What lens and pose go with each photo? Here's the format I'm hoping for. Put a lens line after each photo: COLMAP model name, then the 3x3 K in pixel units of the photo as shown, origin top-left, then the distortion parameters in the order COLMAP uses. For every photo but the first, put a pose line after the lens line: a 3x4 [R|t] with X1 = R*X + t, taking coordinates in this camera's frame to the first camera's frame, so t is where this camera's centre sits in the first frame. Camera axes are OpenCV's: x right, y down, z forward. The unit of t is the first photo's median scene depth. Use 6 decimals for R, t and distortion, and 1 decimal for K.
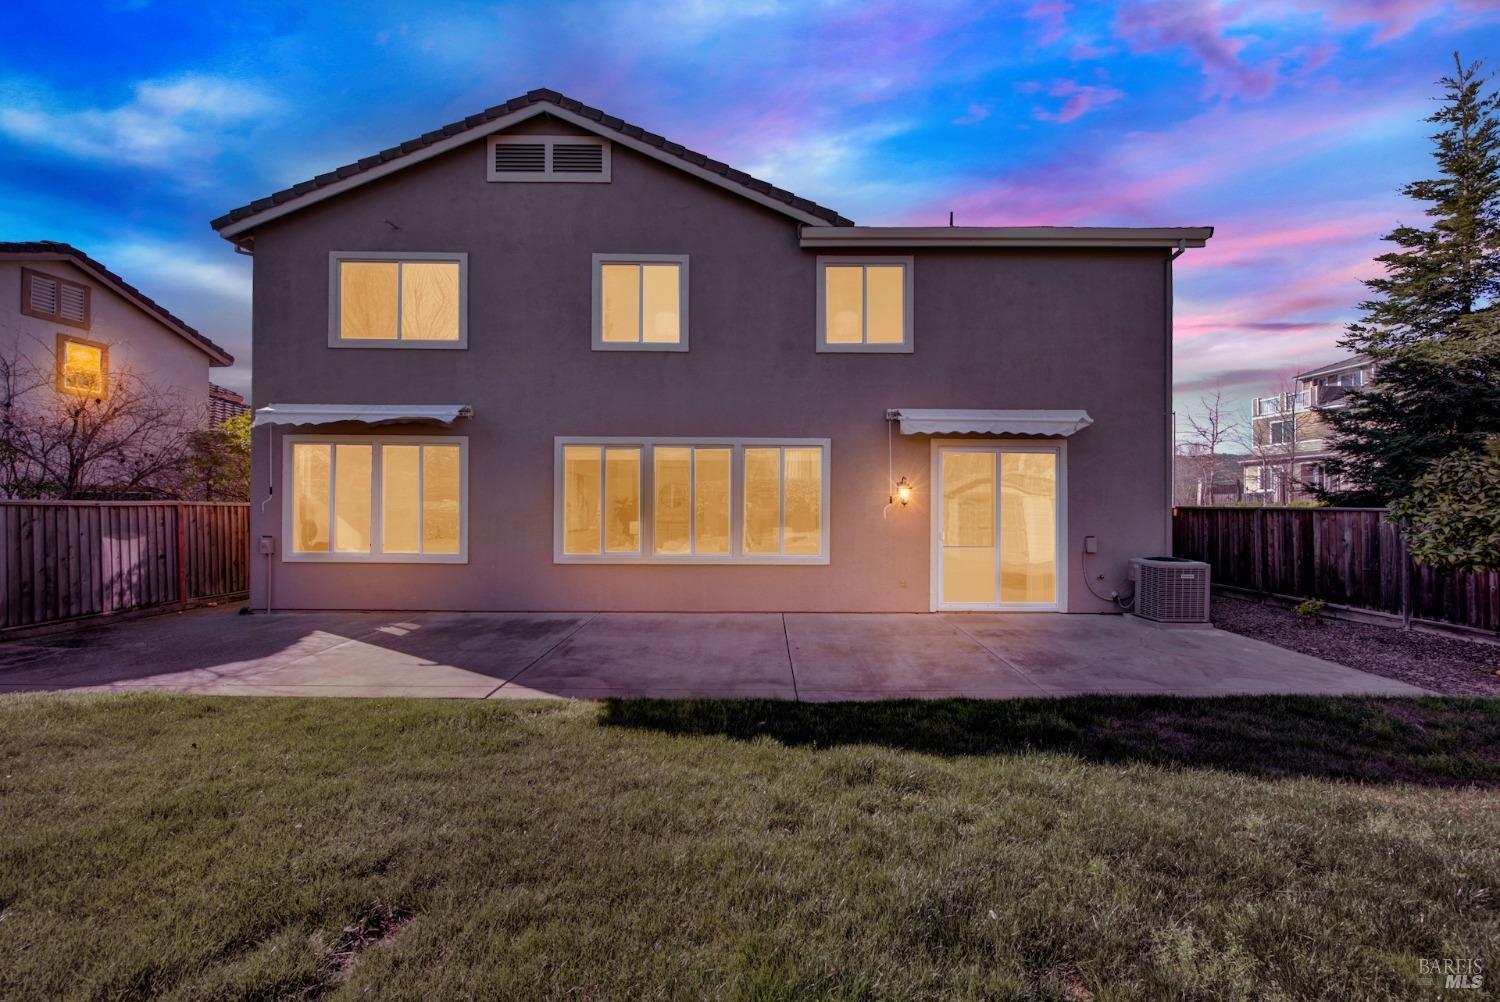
lens RADIAL K [[593.5, 0, 755.9], [0, 593.5, 502.2], [0, 0, 1]] dist [-0.000528, -0.000069]
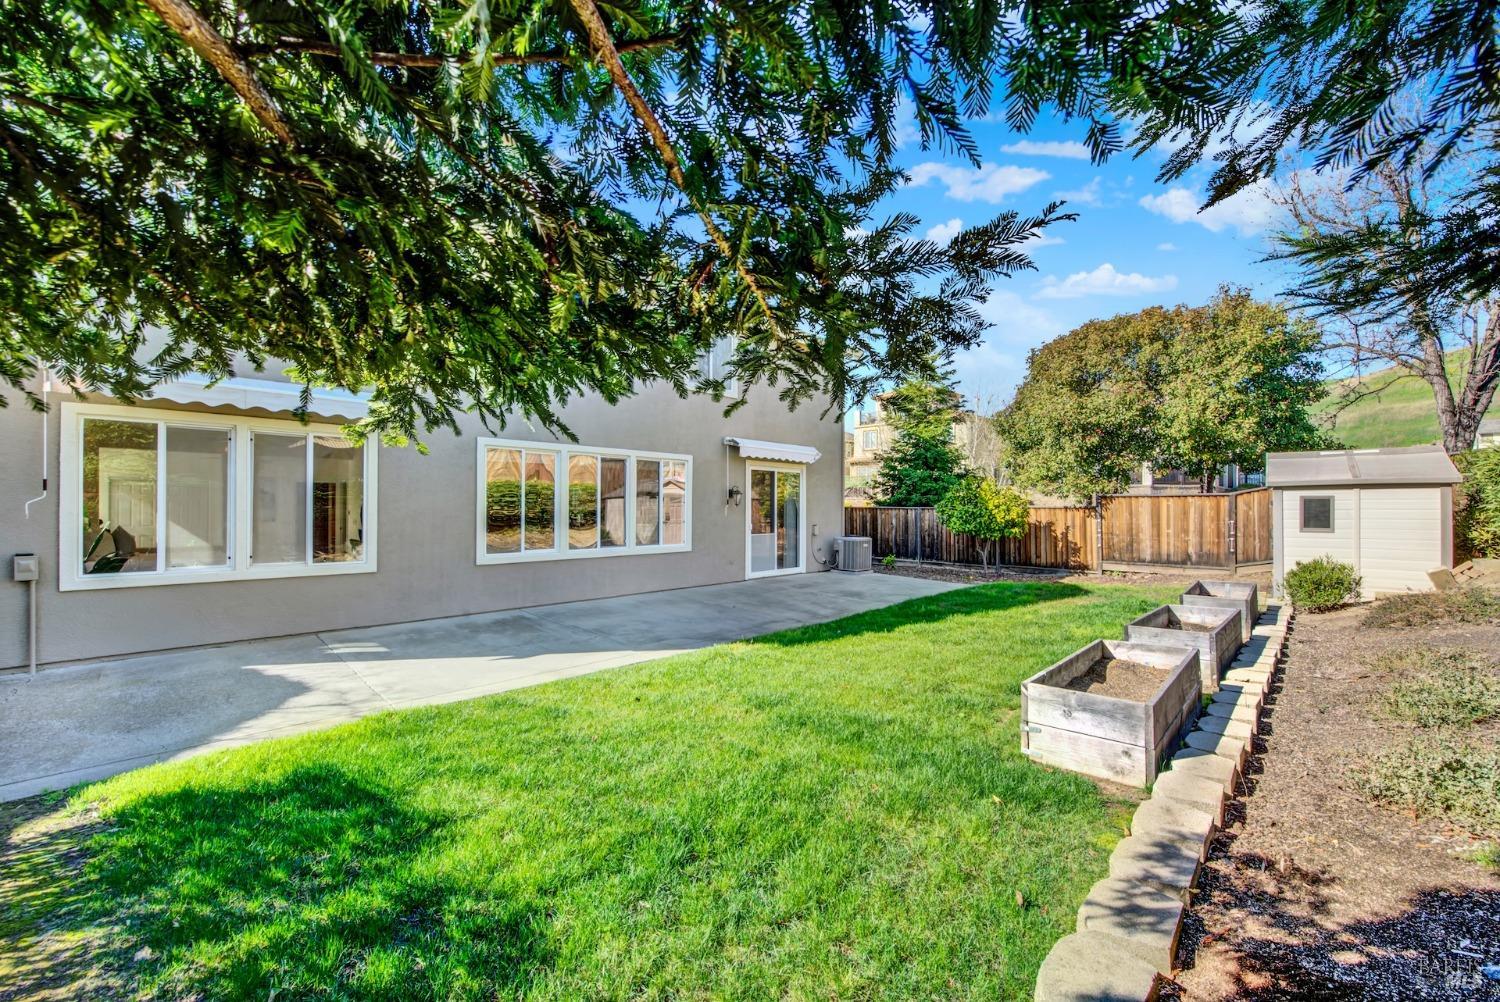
lens RADIAL K [[593.5, 0, 755.9], [0, 593.5, 502.2], [0, 0, 1]] dist [-0.000528, -0.000069]
pose [[0.701905, 0.003946, 0.712260, -0.771802], [-0.007037, 0.999974, 0.001395, -0.006852], [-0.712236, -0.005991, 0.701915, -0.031589]]
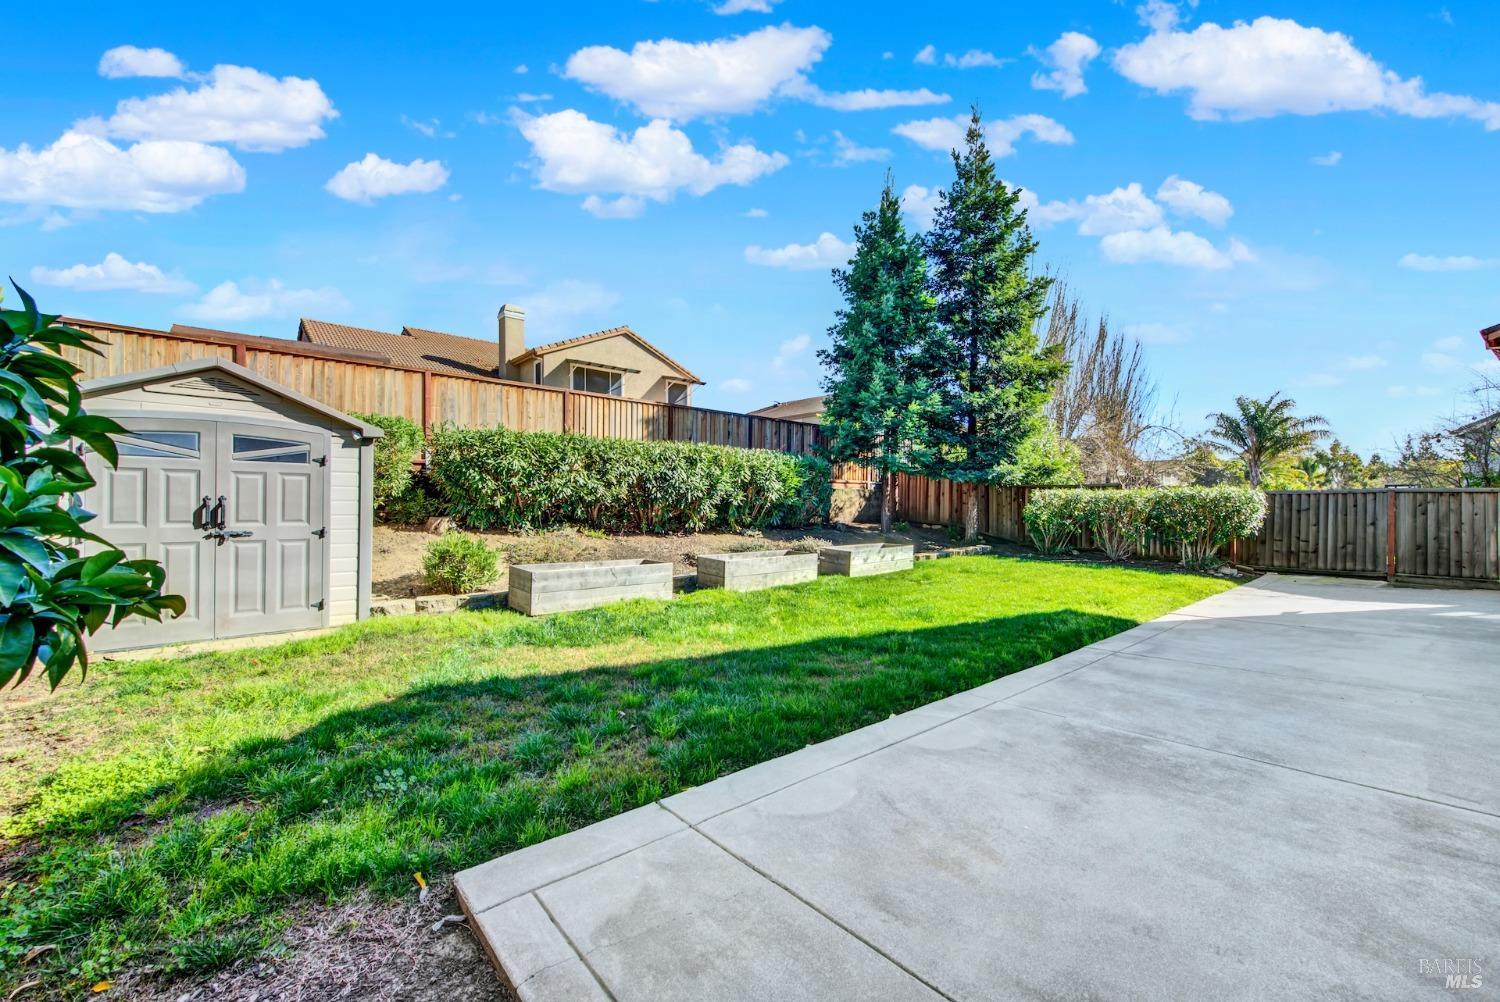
lens RADIAL K [[597.0, 0, 754.6], [0, 597.0, 504.7], [0, 0, 1]] dist [0.002354, -0.002737]
pose [[-0.764272, -0.006236, -0.644864, 0.838928], [-0.004606, 0.999981, -0.004212, 0.044352], [0.644878, -0.000249, -0.764286, 0.947632]]
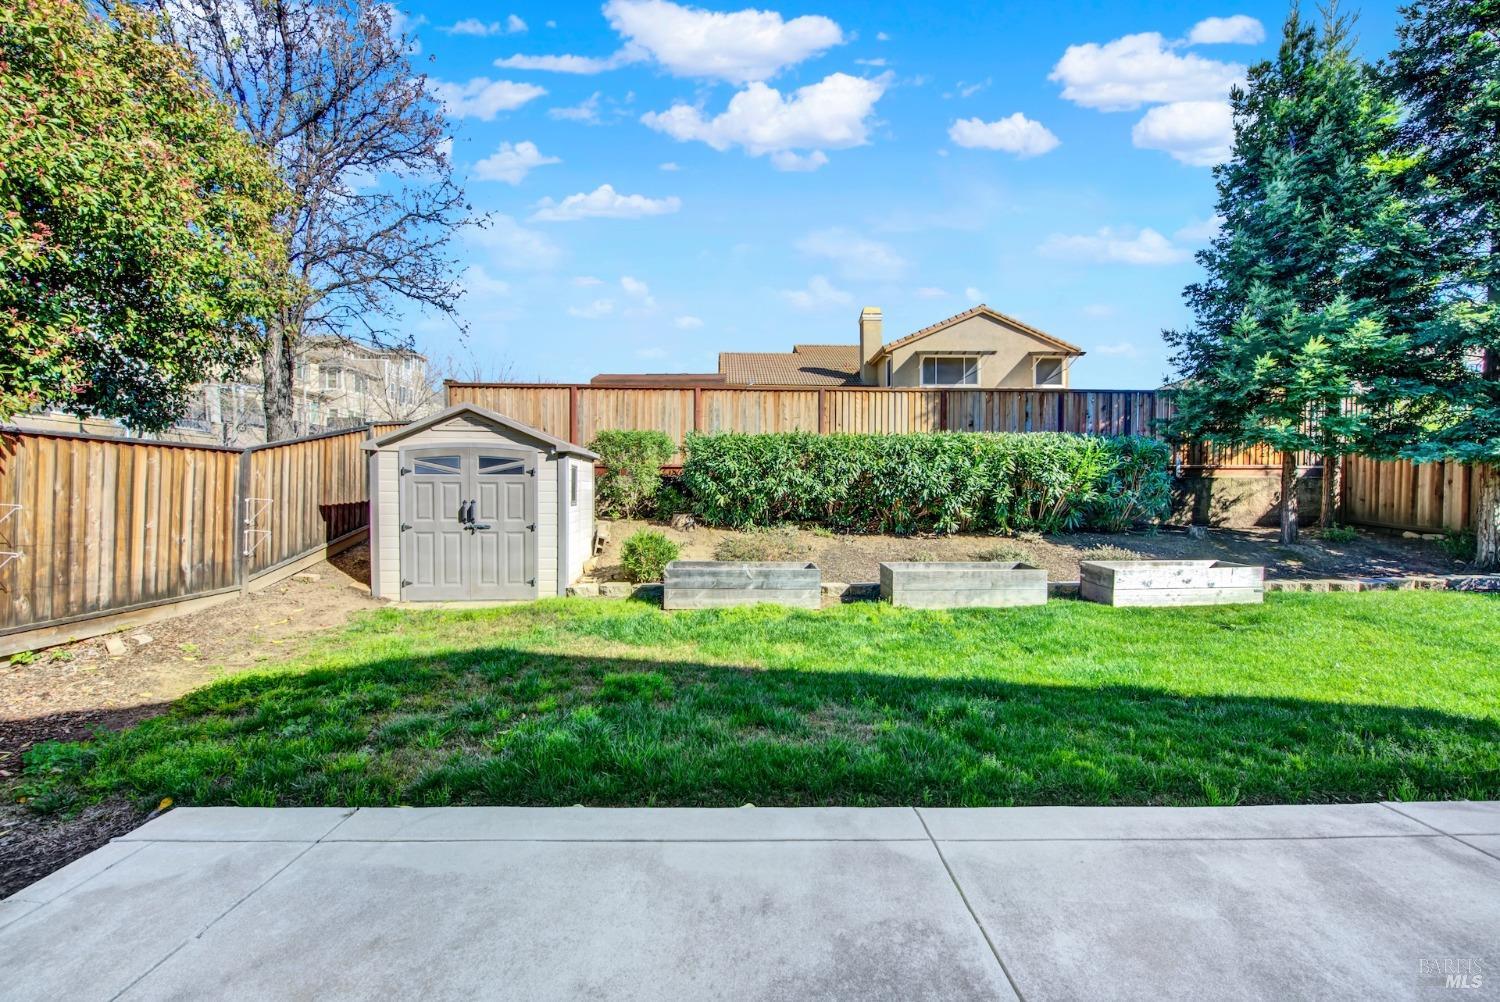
lens RADIAL K [[597.0, 0, 754.6], [0, 597.0, 504.7], [0, 0, 1]] dist [0.002354, -0.002737]
pose [[-0.999927, -0.001958, -0.011882, 0.437633], [-0.002087, 0.999939, 0.010889, 0.031131], [0.011860, 0.010913, -0.999870, 1.001155]]
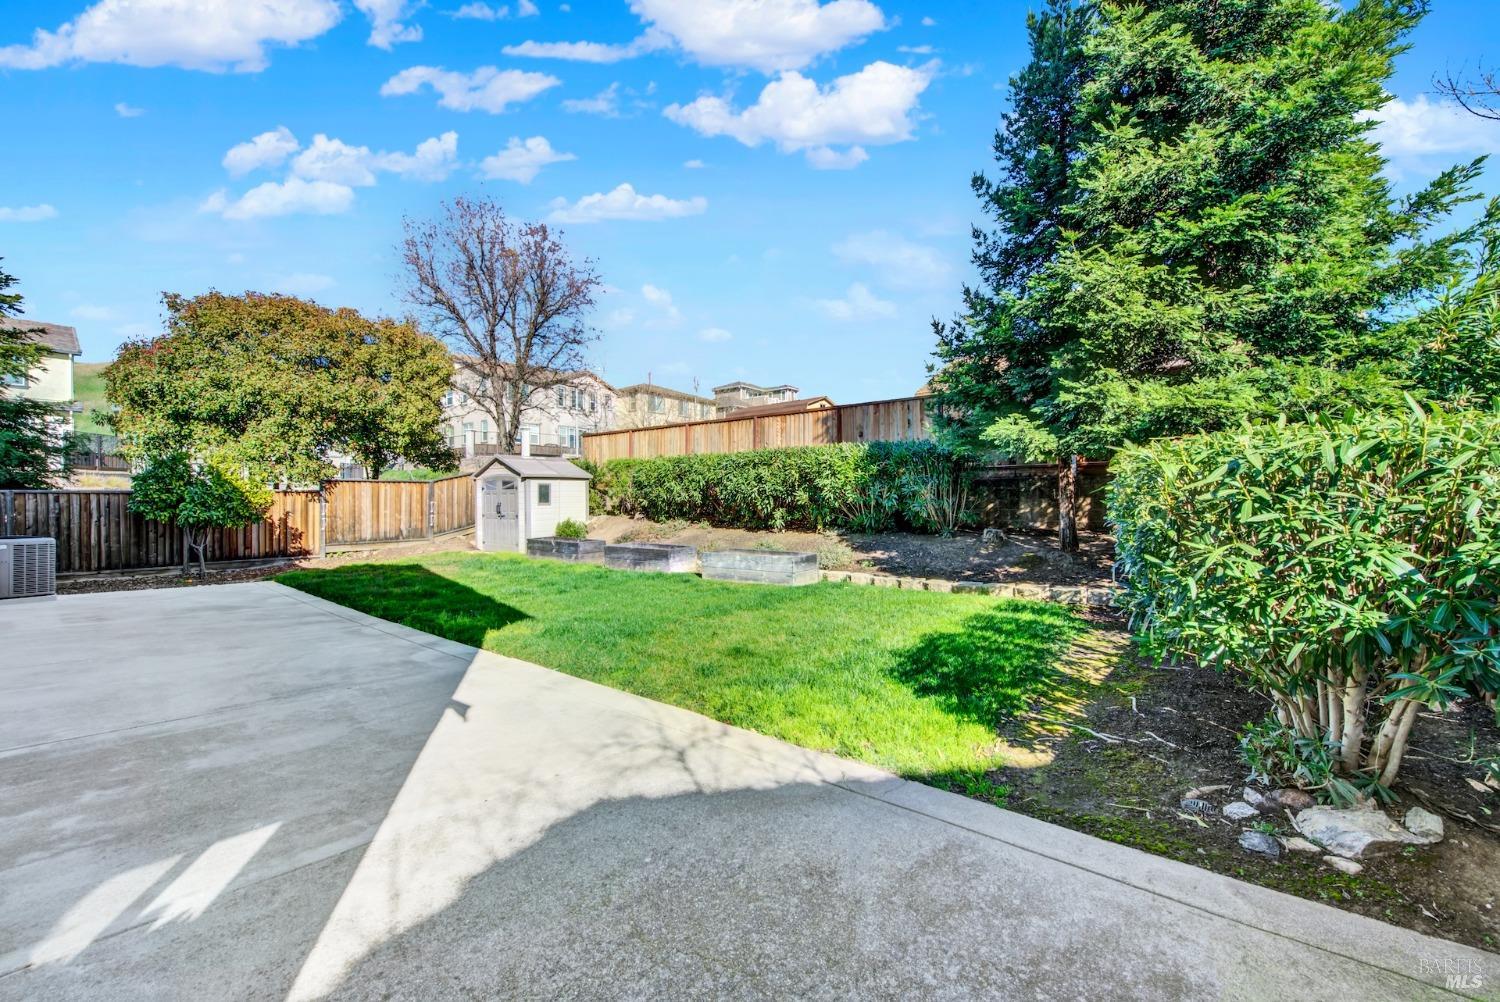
lens RADIAL K [[593.5, 0, 755.9], [0, 593.5, 502.2], [0, 0, 1]] dist [-0.000528, -0.000069]
pose [[-0.769428, 0.000442, 0.638733, -0.930283], [-0.000922, 0.999998, -0.001803, 0.036648], [-0.638733, -0.001976, -0.769426, 0.982545]]
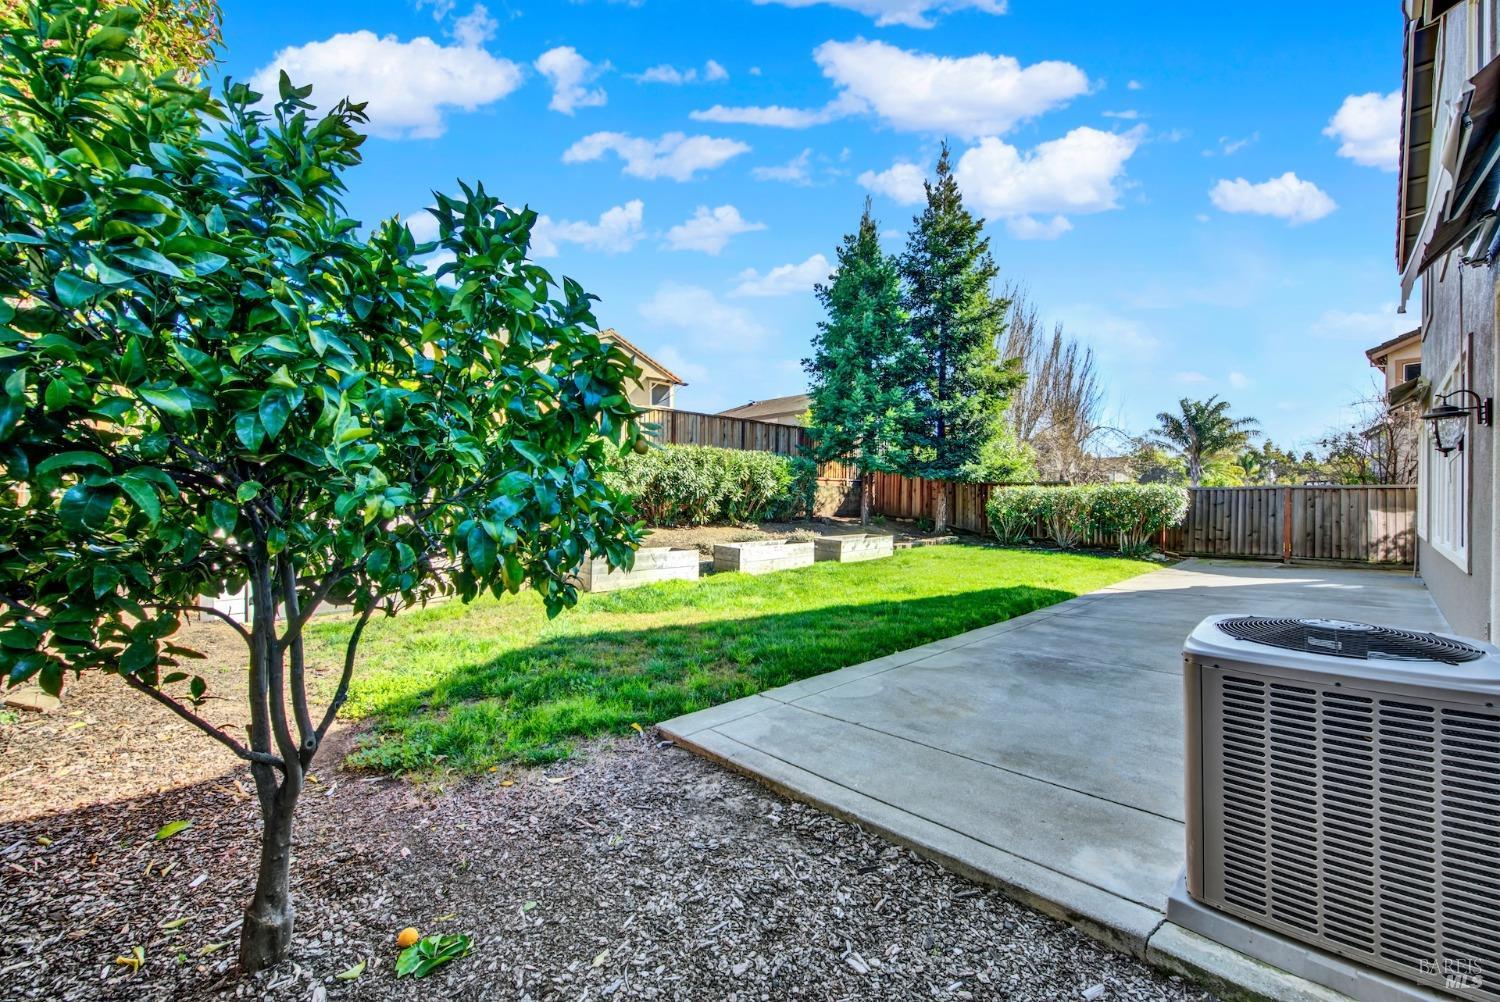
lens RADIAL K [[597.0, 0, 754.6], [0, 597.0, 504.7], [0, 0, 1]] dist [0.002354, -0.002737]
pose [[-0.727748, 0.000826, -0.685844, 1.020564], [-0.001675, 0.999994, 0.002983, 0.044516], [0.685842, 0.003320, -0.727742, 1.030351]]
